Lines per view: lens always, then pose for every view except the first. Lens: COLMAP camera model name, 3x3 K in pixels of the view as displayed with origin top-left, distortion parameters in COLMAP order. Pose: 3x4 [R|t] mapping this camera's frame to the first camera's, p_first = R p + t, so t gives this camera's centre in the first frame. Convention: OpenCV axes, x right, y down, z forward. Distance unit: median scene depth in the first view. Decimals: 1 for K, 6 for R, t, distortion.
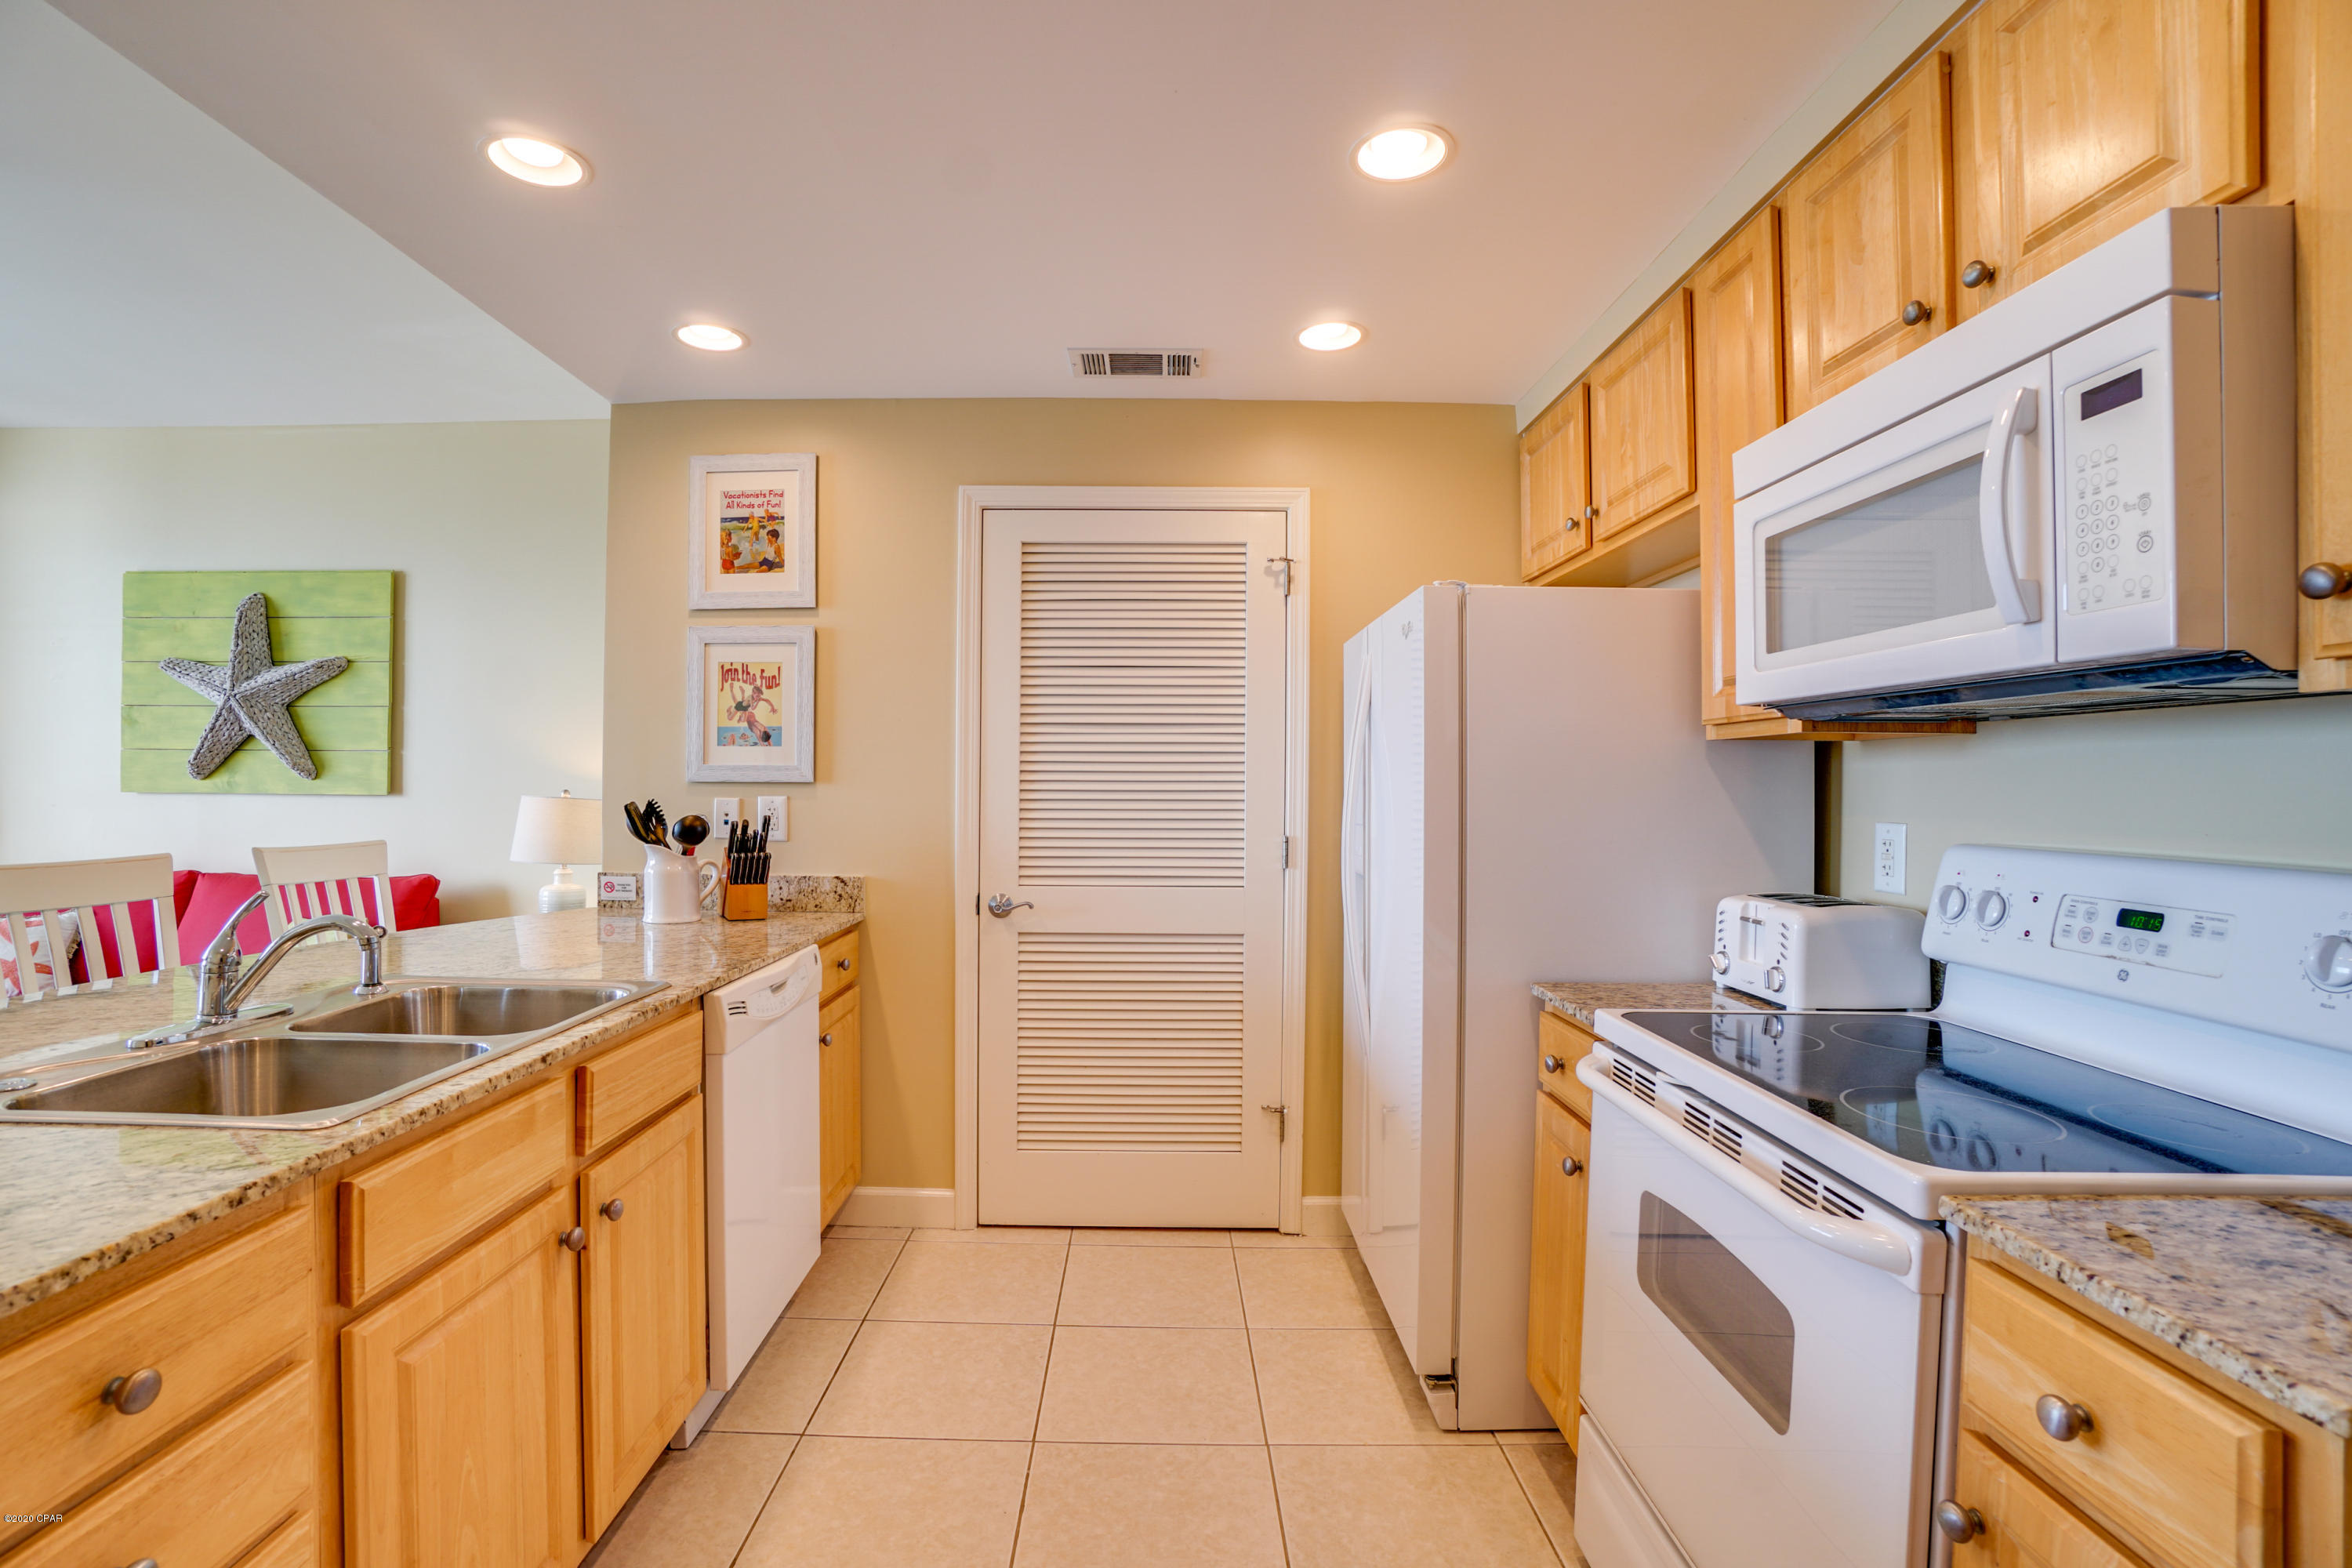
lens RADIAL K [[1067.9, 0, 1154.8], [0, 1067.9, 782.1], [0, 0, 1]] dist [-0.082843, 0.027591]
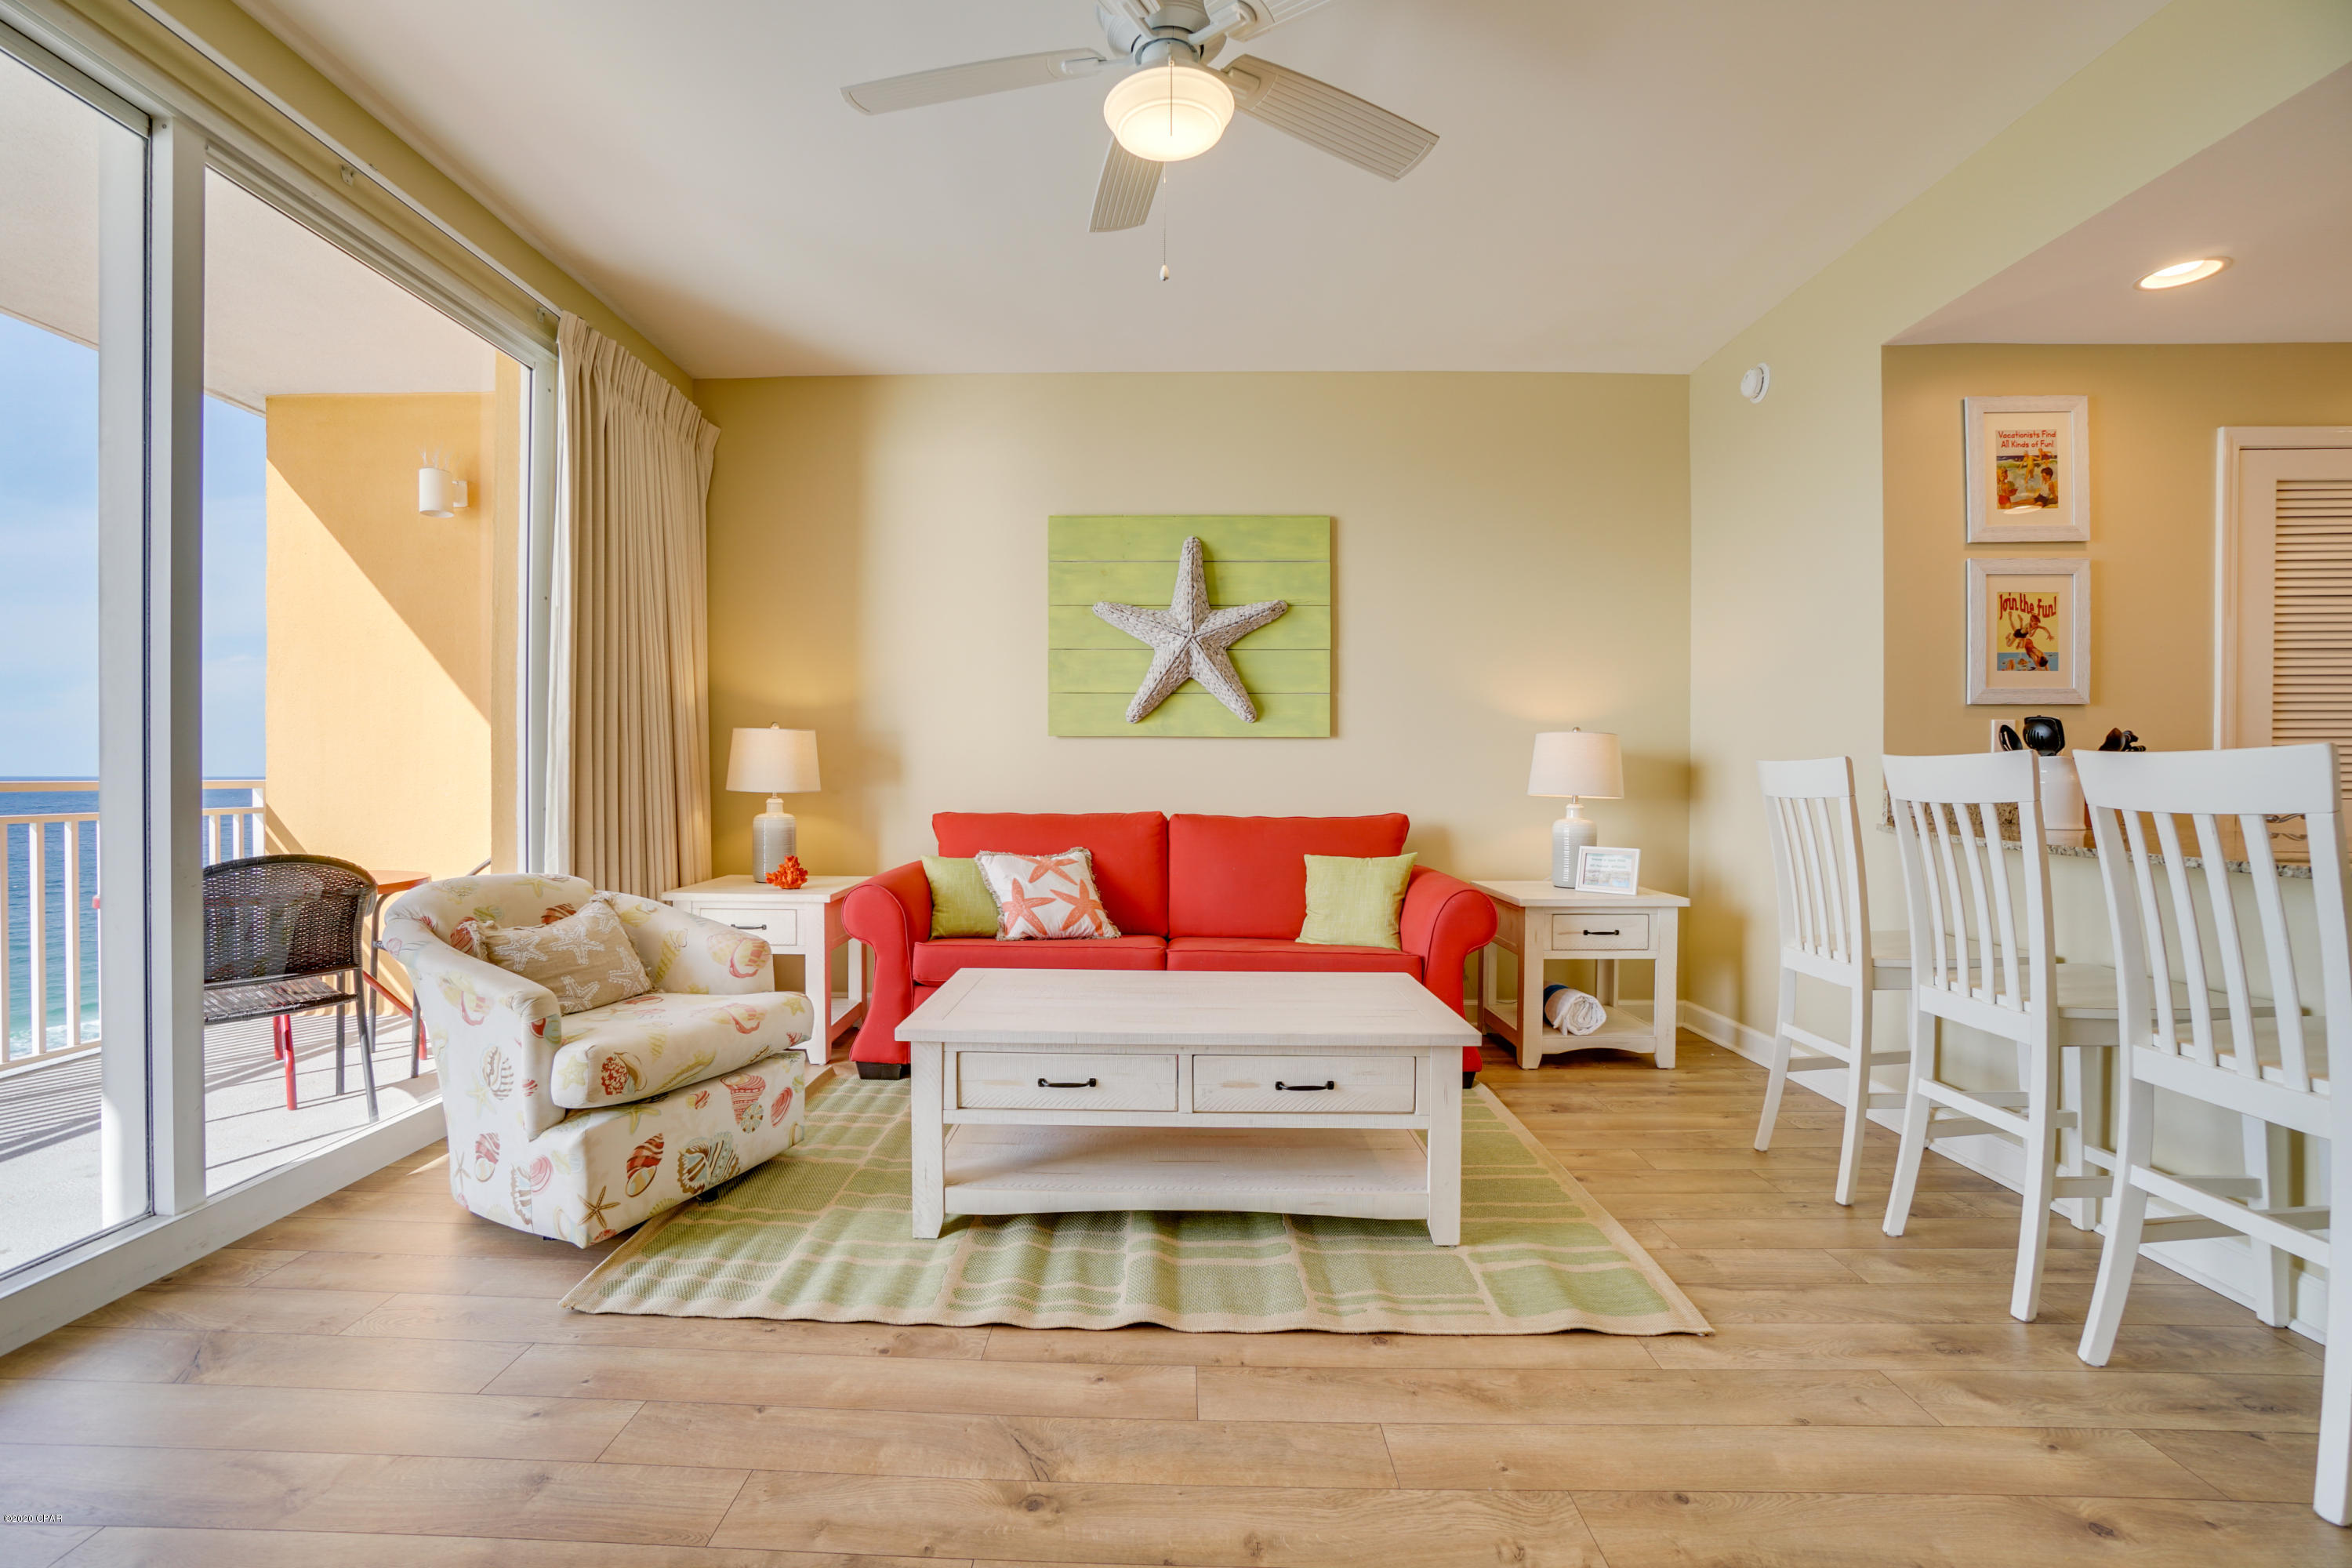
lens RADIAL K [[1038.2, 0, 1152.1], [0, 1038.2, 782.9], [0, 0, 1]] dist [-0.063145, 0.024305]
pose [[0.999695, -0.005406, -0.024090, -1.242653], [0.005682, 0.999919, 0.011371, 0.062707], [0.024026, -0.011504, 0.999645, -0.038717]]
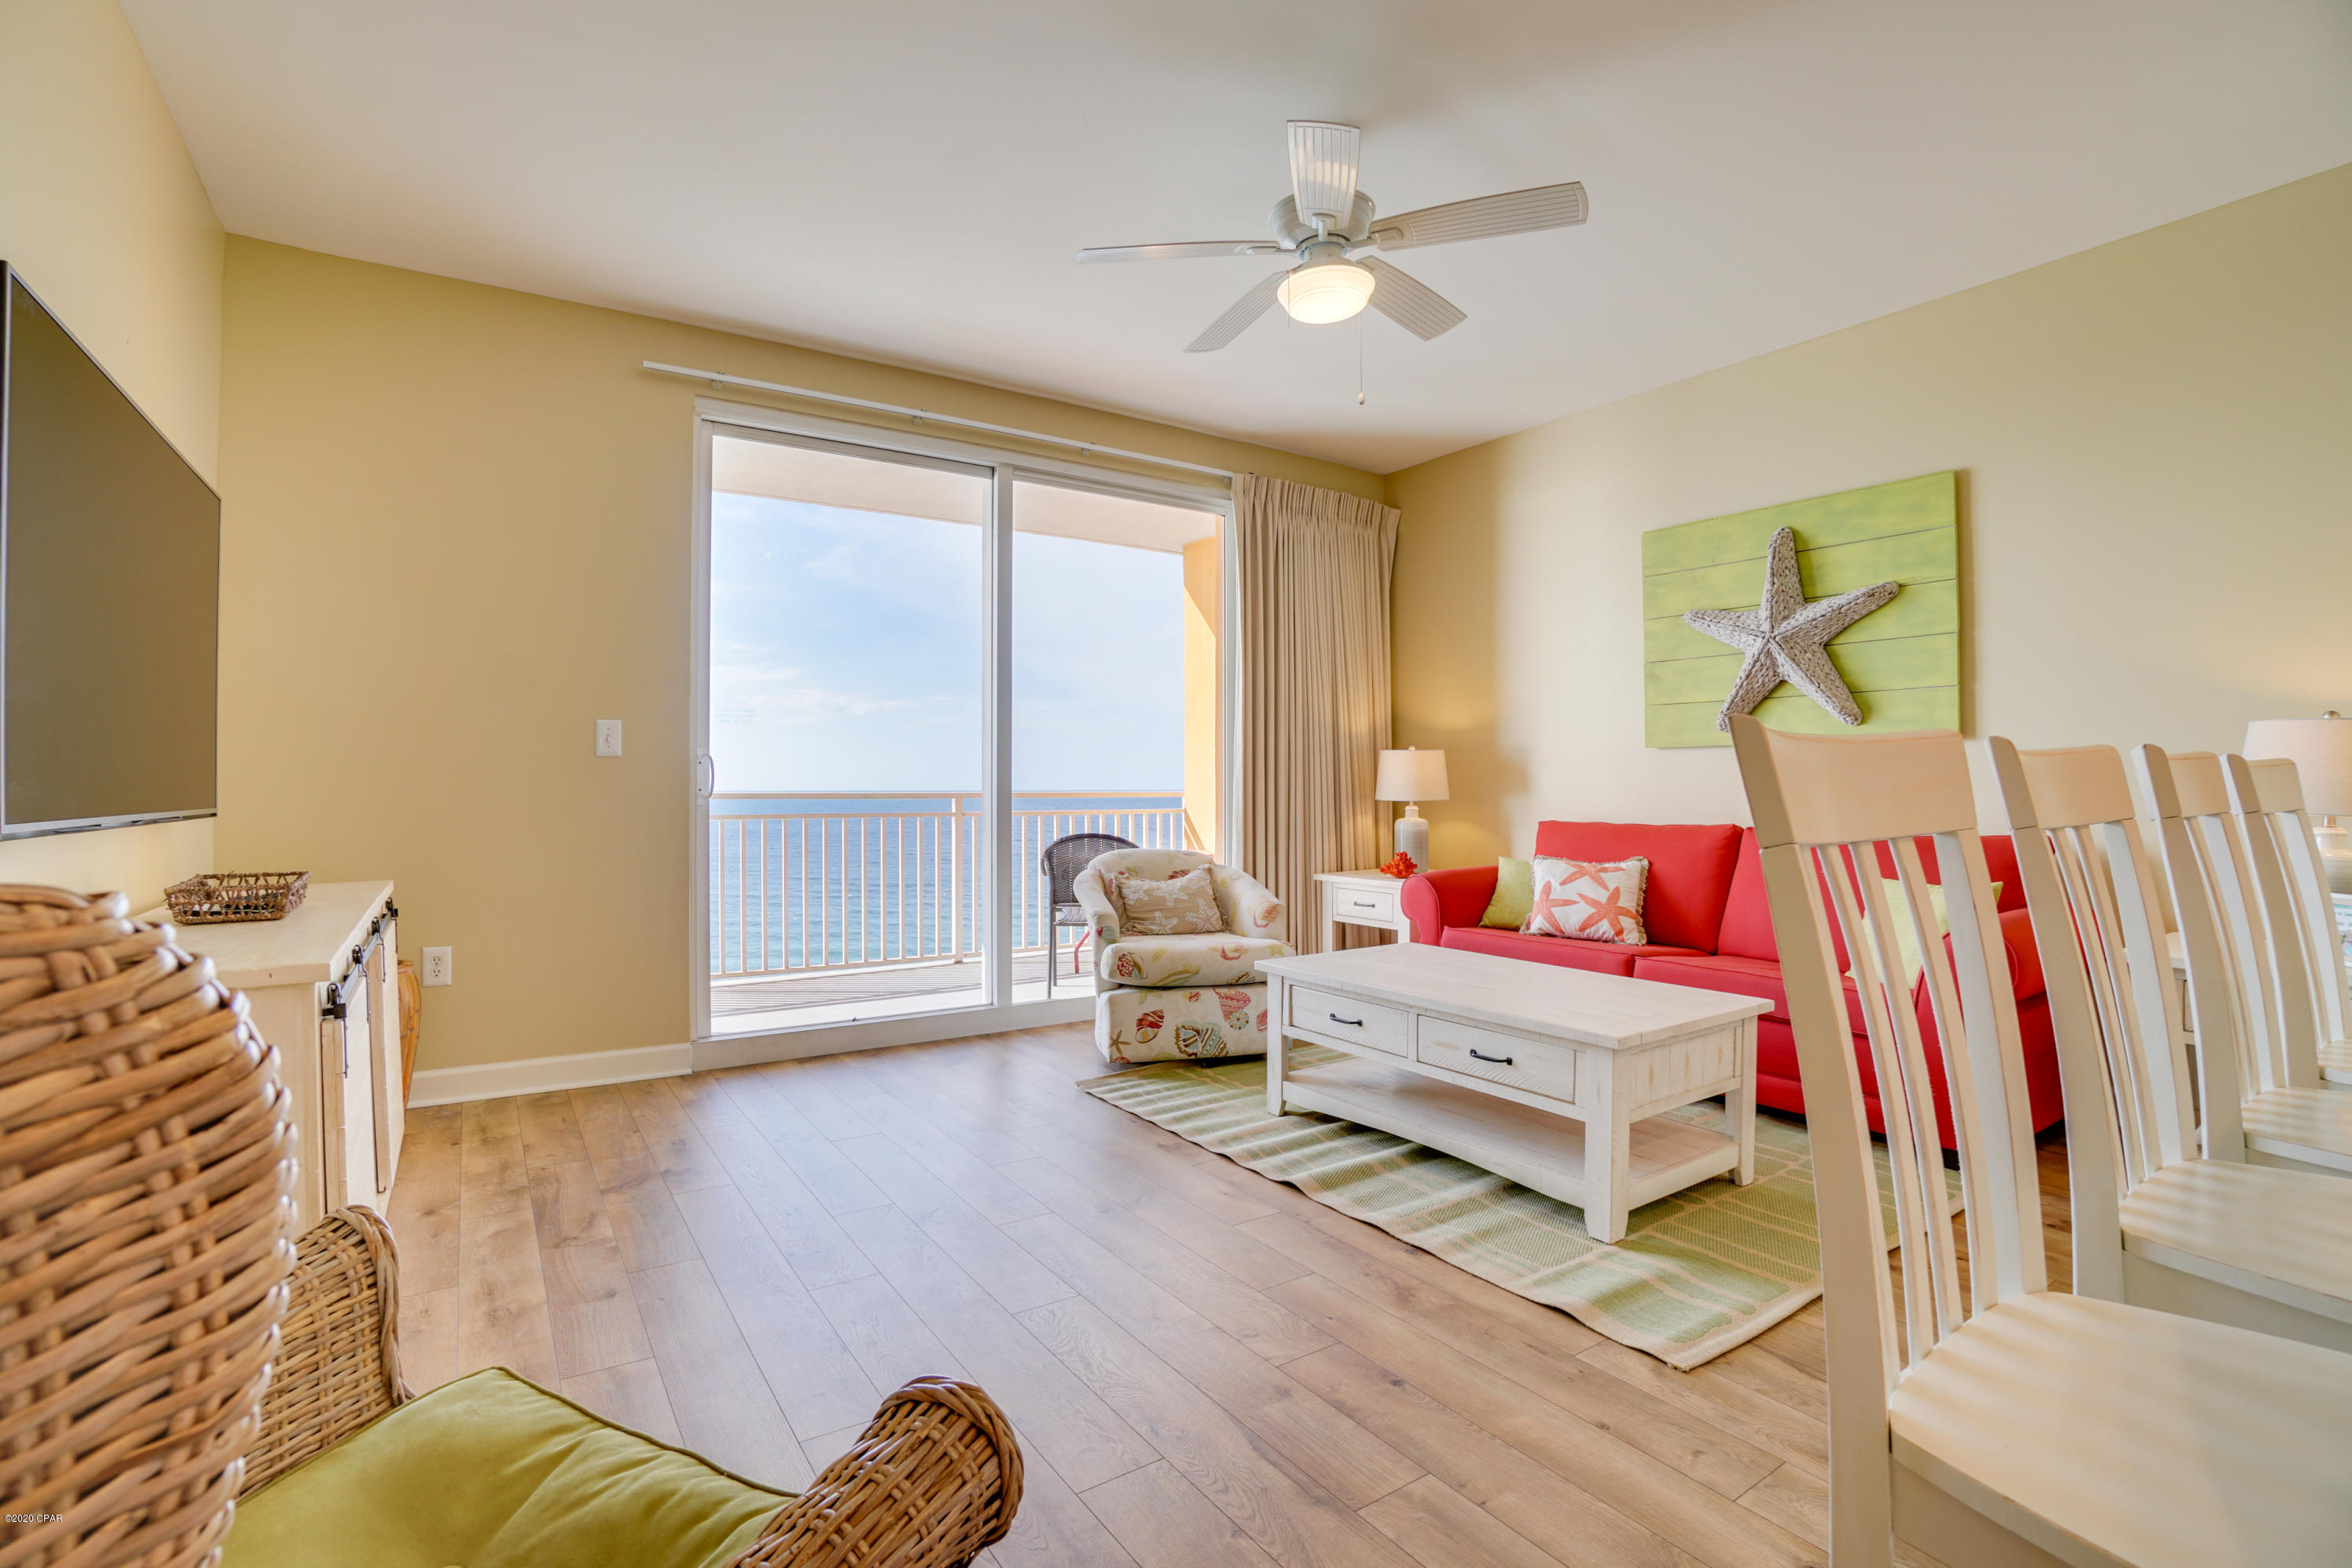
lens RADIAL K [[1067.9, 0, 1154.8], [0, 1067.9, 782.1], [0, 0, 1]] dist [-0.082843, 0.027591]
pose [[0.553193, -0.012860, -0.832954, -0.574774], [0.008443, 0.999916, -0.009830, 0.070065], [0.833010, -0.001595, 0.553256, -0.003912]]
